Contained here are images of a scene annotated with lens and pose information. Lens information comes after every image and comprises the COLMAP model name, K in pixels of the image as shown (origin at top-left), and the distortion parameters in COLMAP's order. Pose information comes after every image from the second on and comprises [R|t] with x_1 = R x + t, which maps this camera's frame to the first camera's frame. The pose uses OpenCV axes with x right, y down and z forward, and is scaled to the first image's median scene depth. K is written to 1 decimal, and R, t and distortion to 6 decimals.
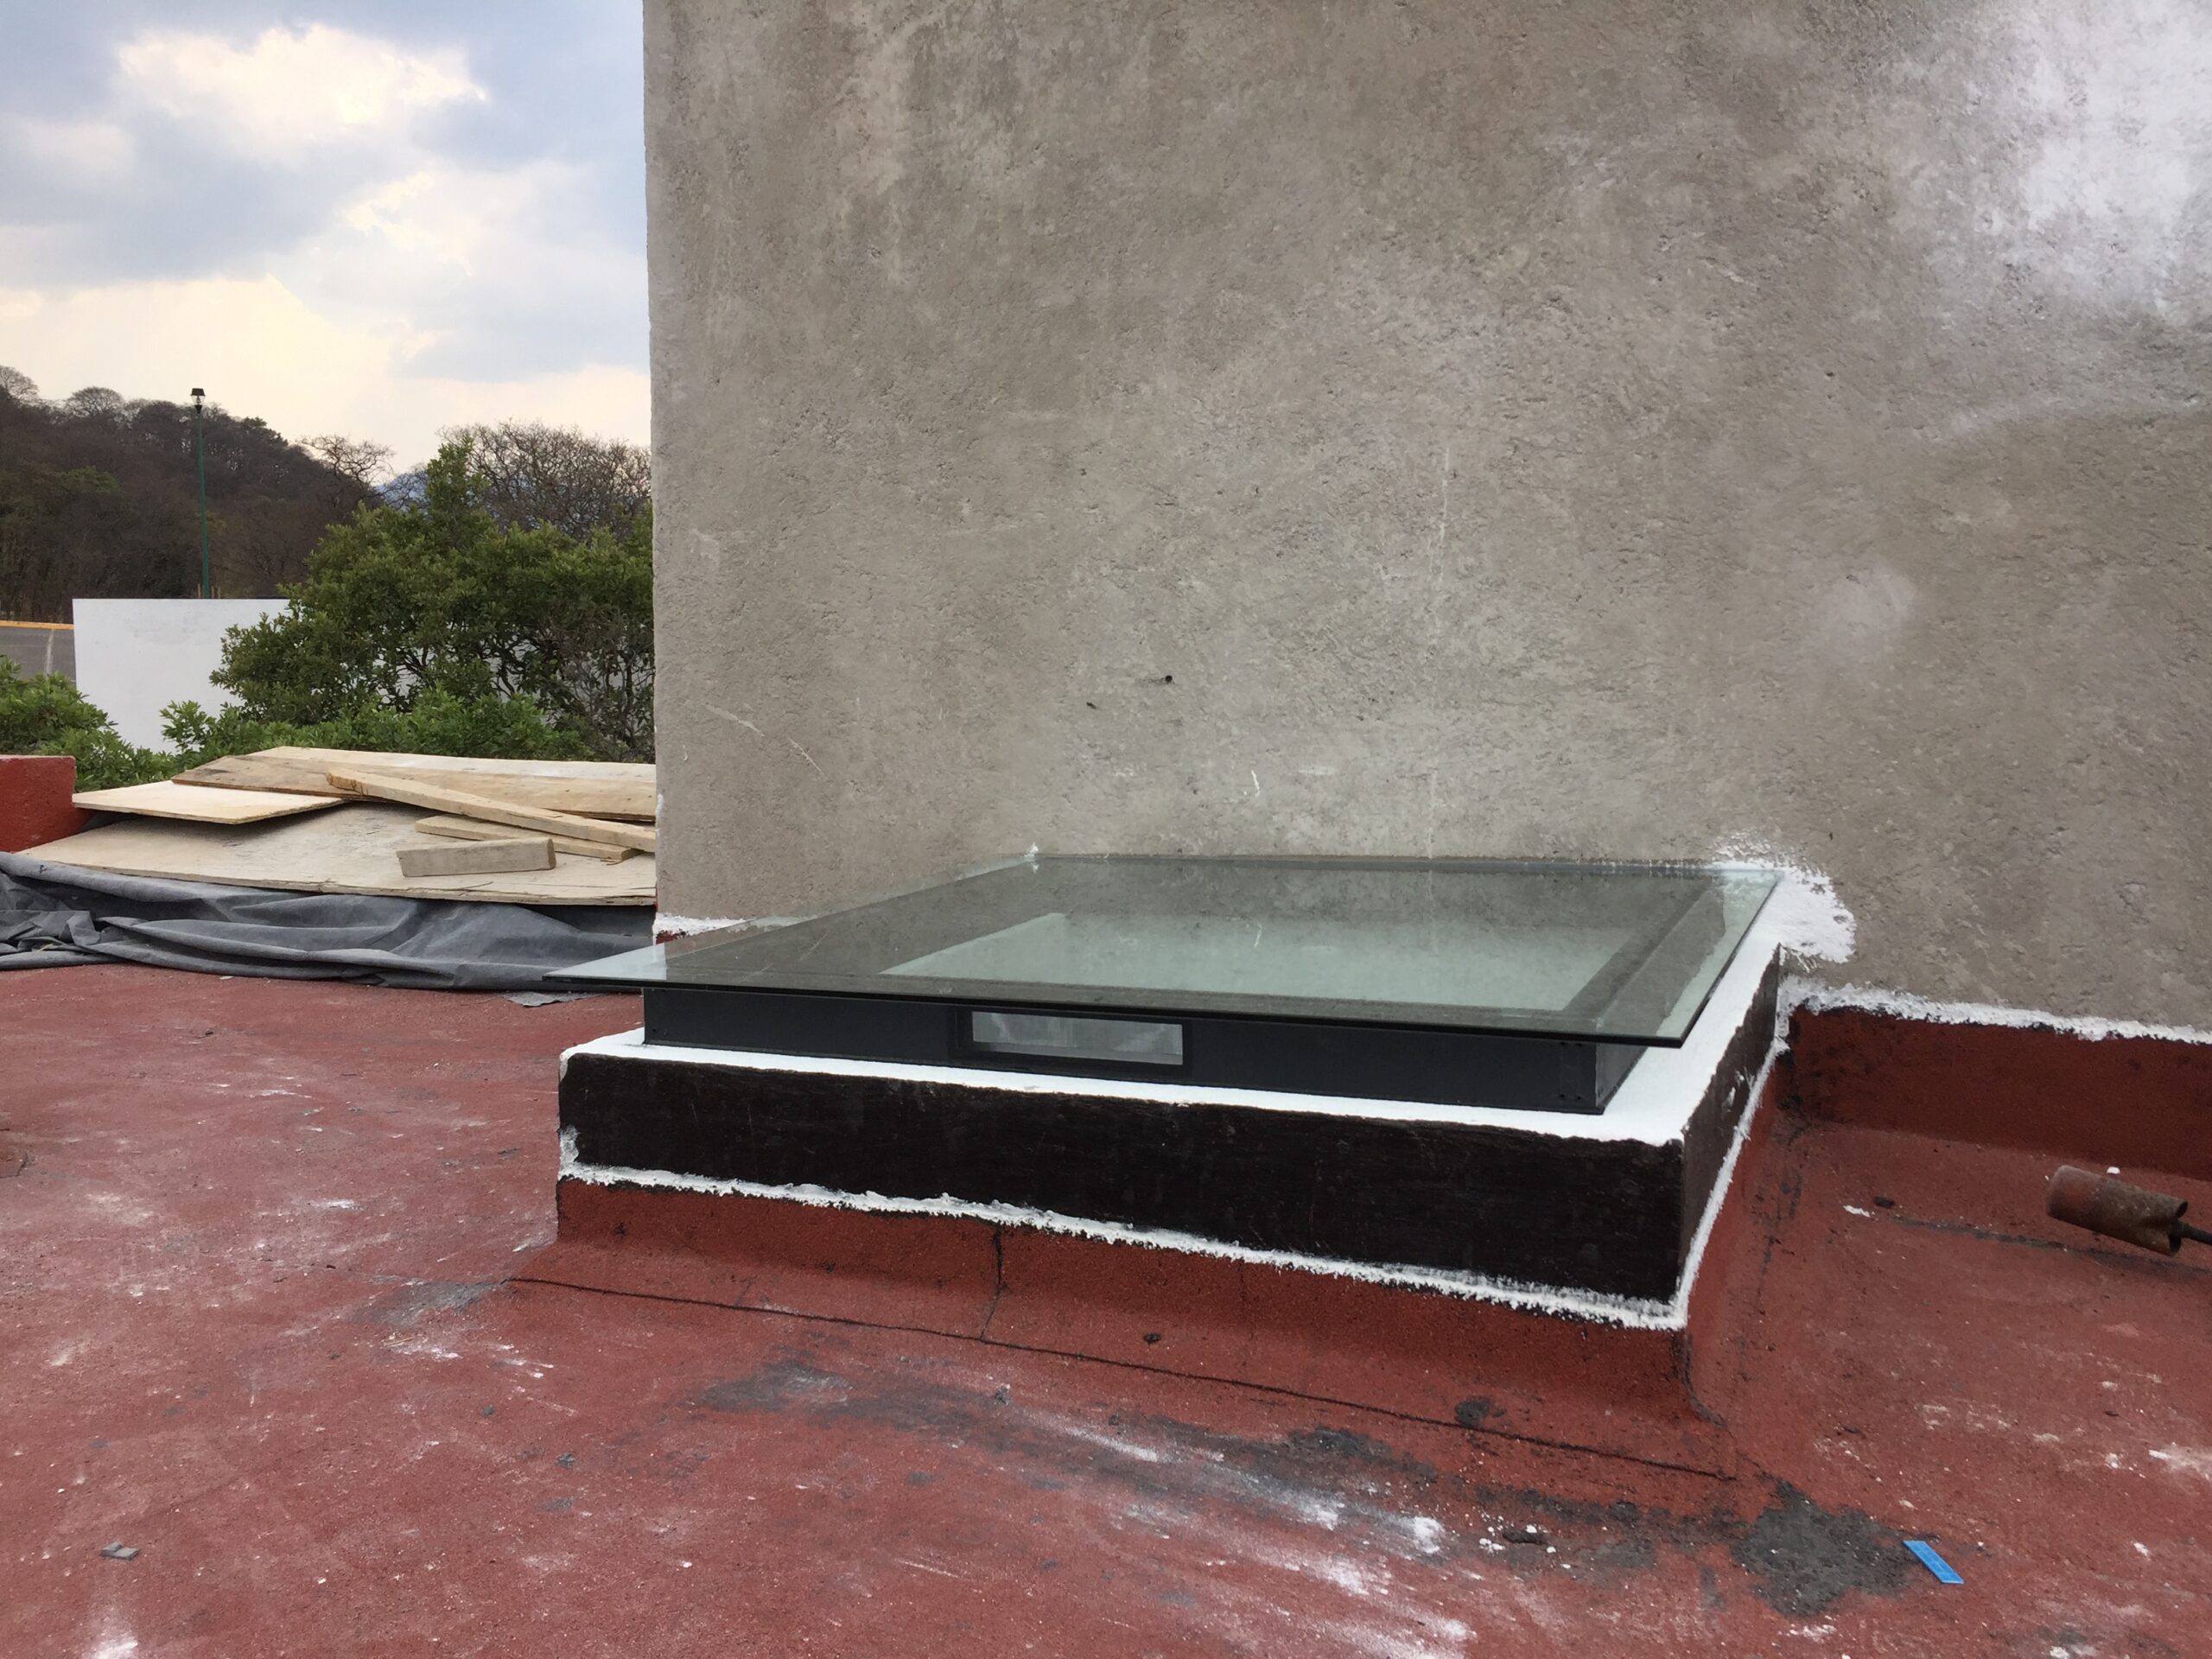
lens RADIAL K [[1886.8, 0, 1093.4], [0, 1886.8, 846.0], [0, 0, 1]] dist [0.069496, -0.098976]
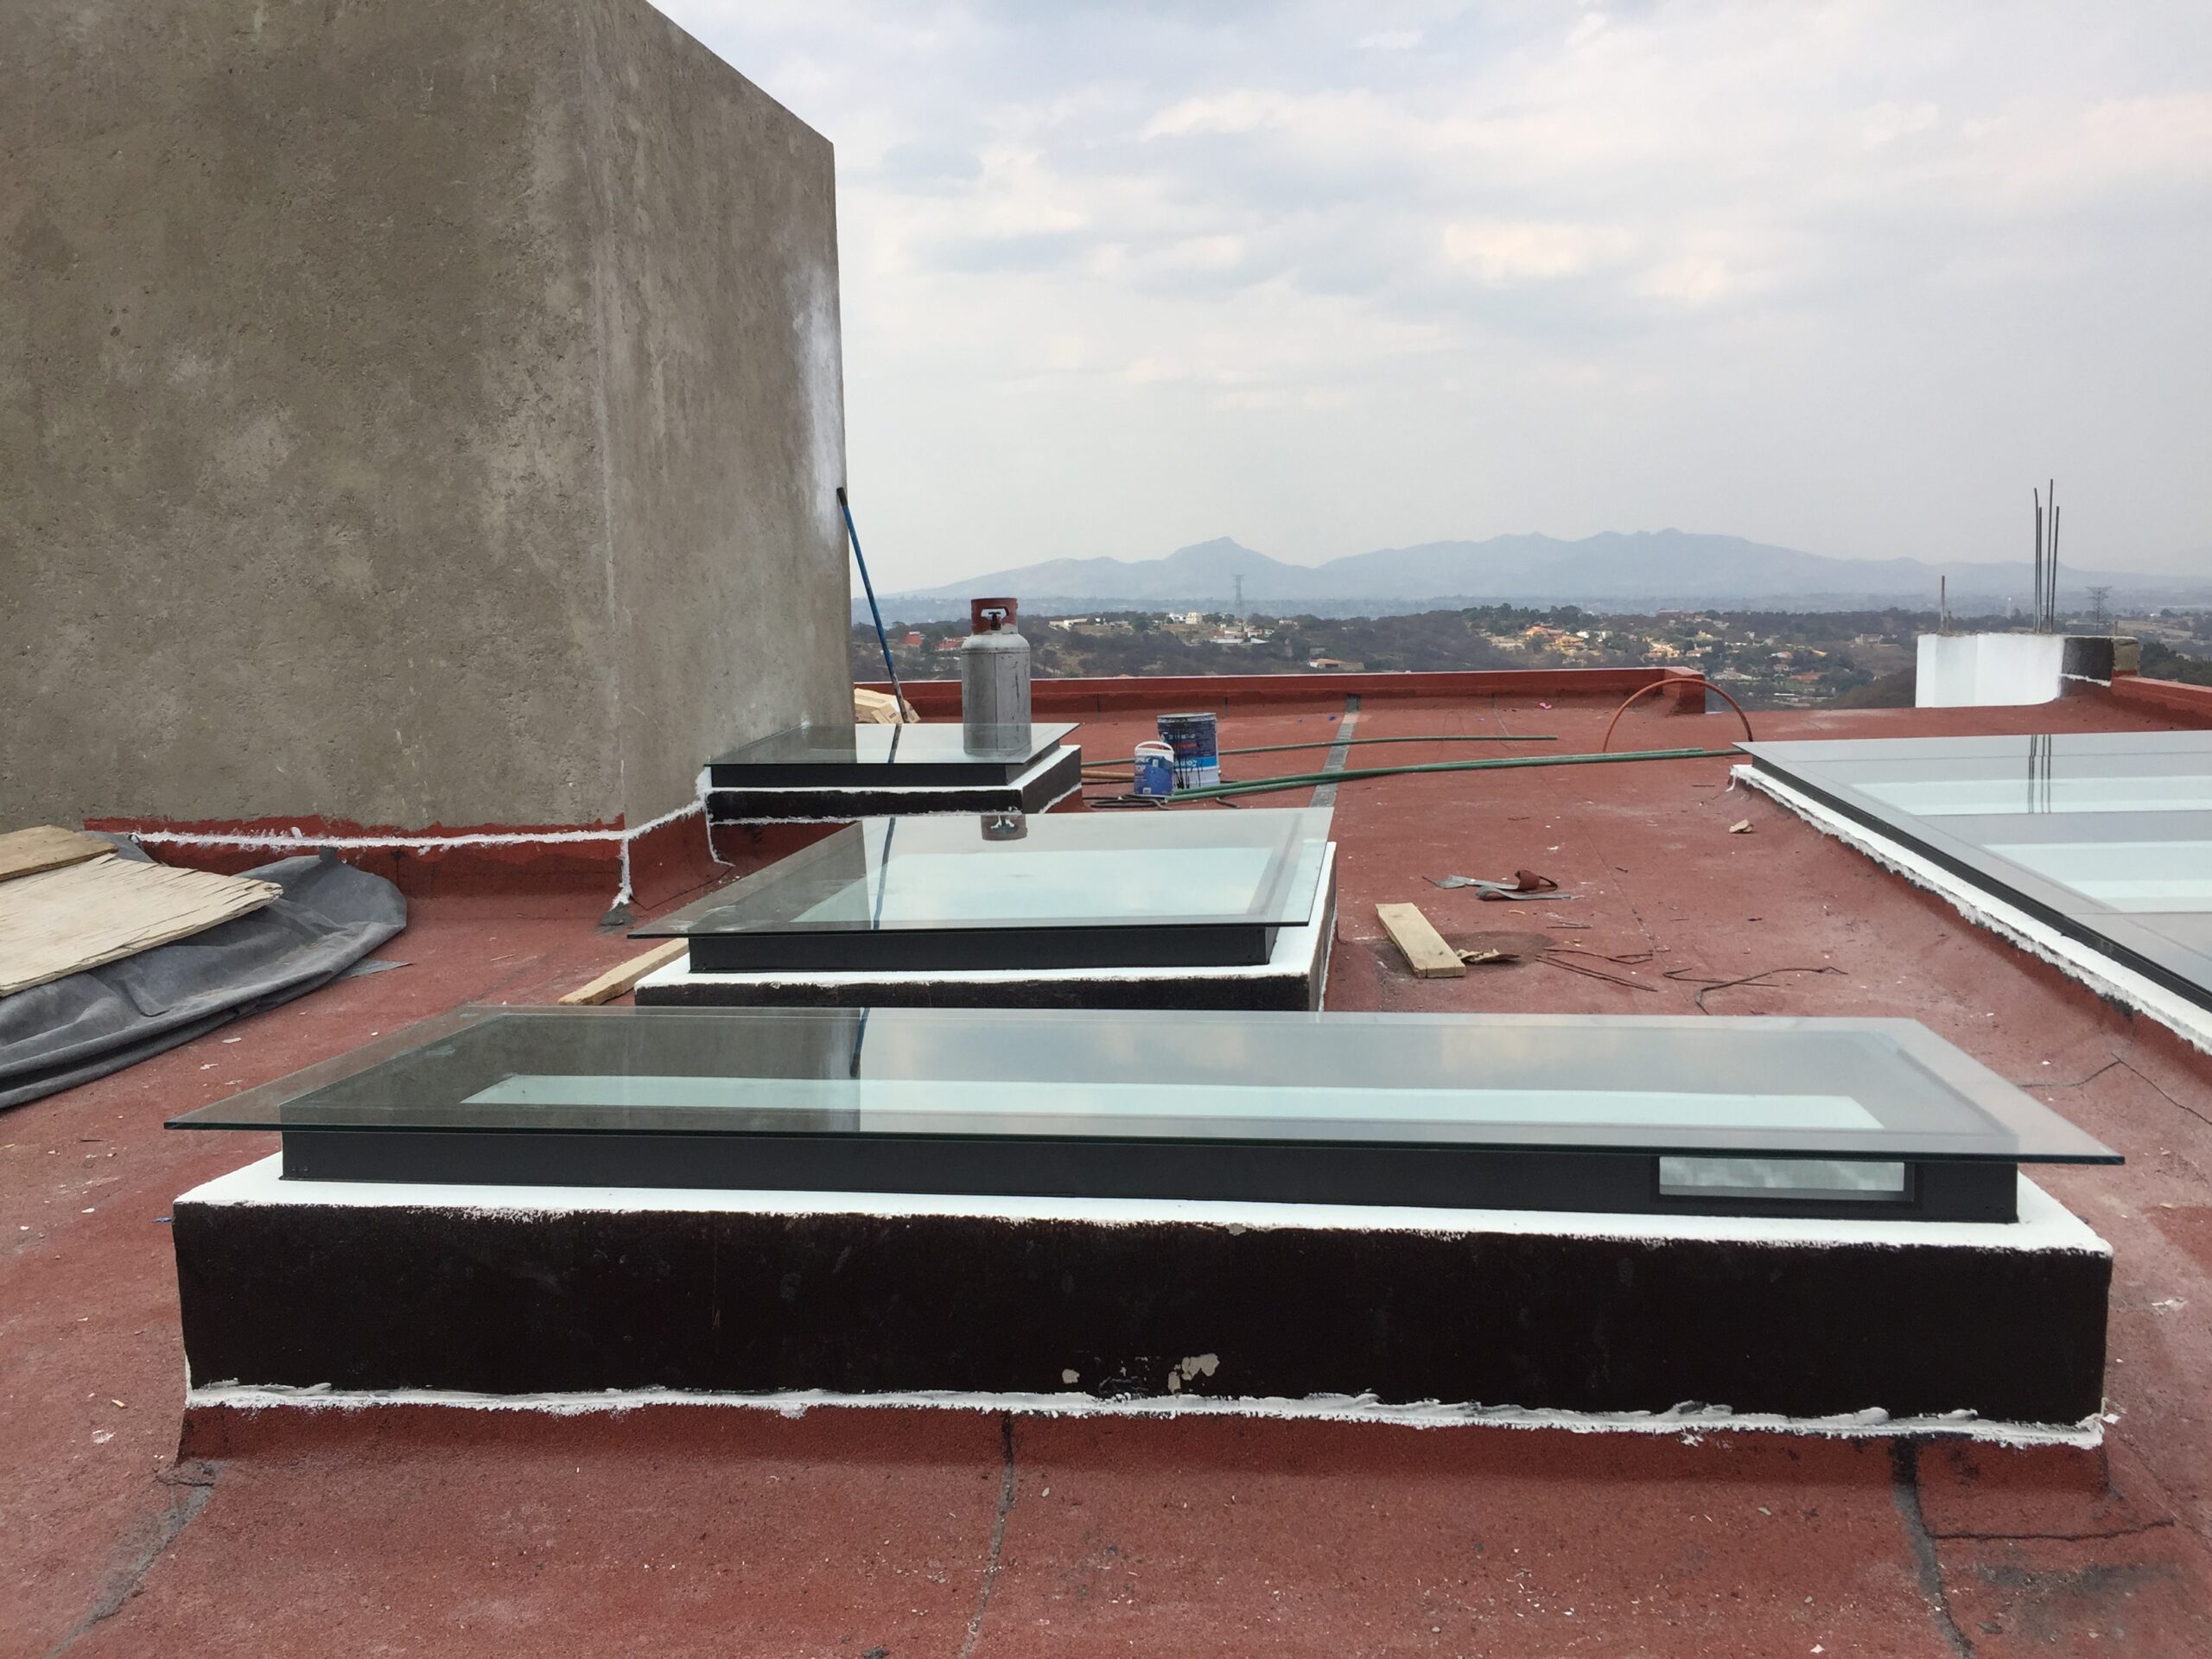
lens RADIAL K [[1886.8, 0, 1096.1], [0, 1886.8, 818.2], [0, 0, 1]] dist [0.069496, -0.098976]
pose [[-0.262232, -0.115797, 0.958032, -2.604807], [0.130256, 0.979441, 0.154038, -0.241842], [-0.956174, 0.165183, -0.241757, 1.333640]]
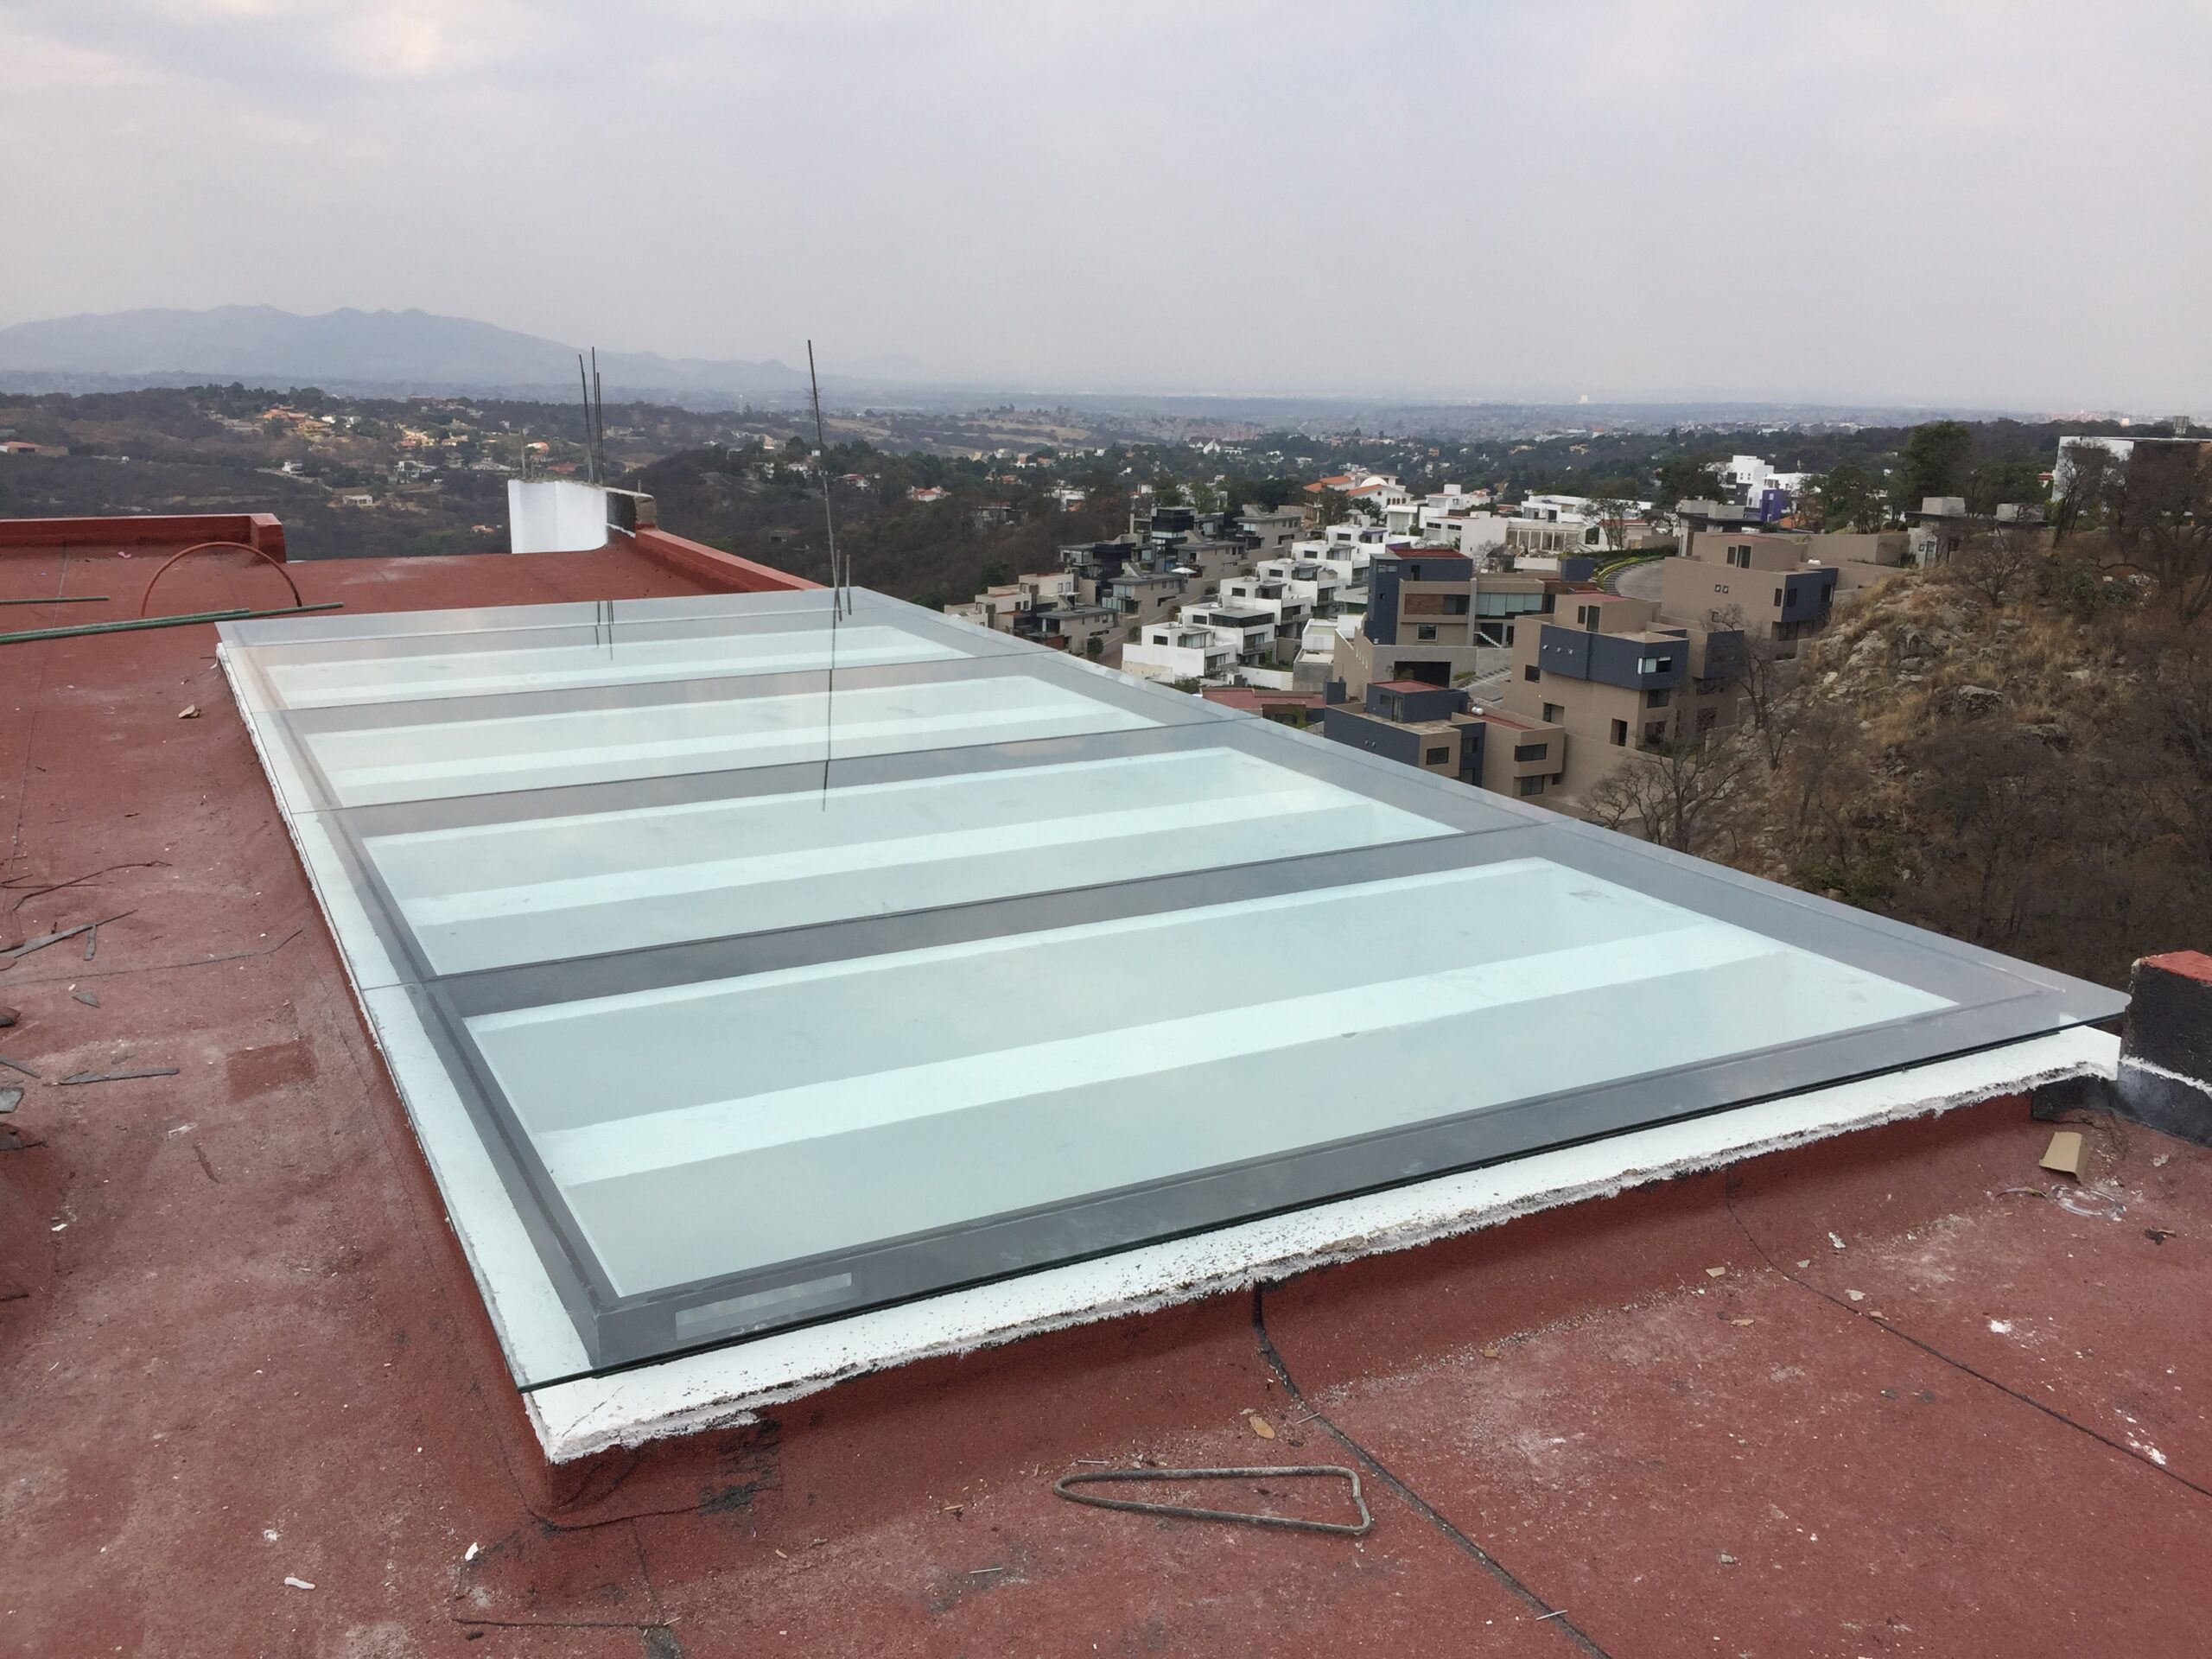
lens RADIAL K [[1886.8, 0, 1105.4], [0, 1886.8, 825.9], [0, 0, 1]] dist [0.069496, -0.098976]
pose [[-0.777707, -0.163055, 0.607112, -3.202383], [0.053599, 0.945058, 0.322479, -0.407205], [-0.626338, 0.283335, -0.726239, 1.138204]]
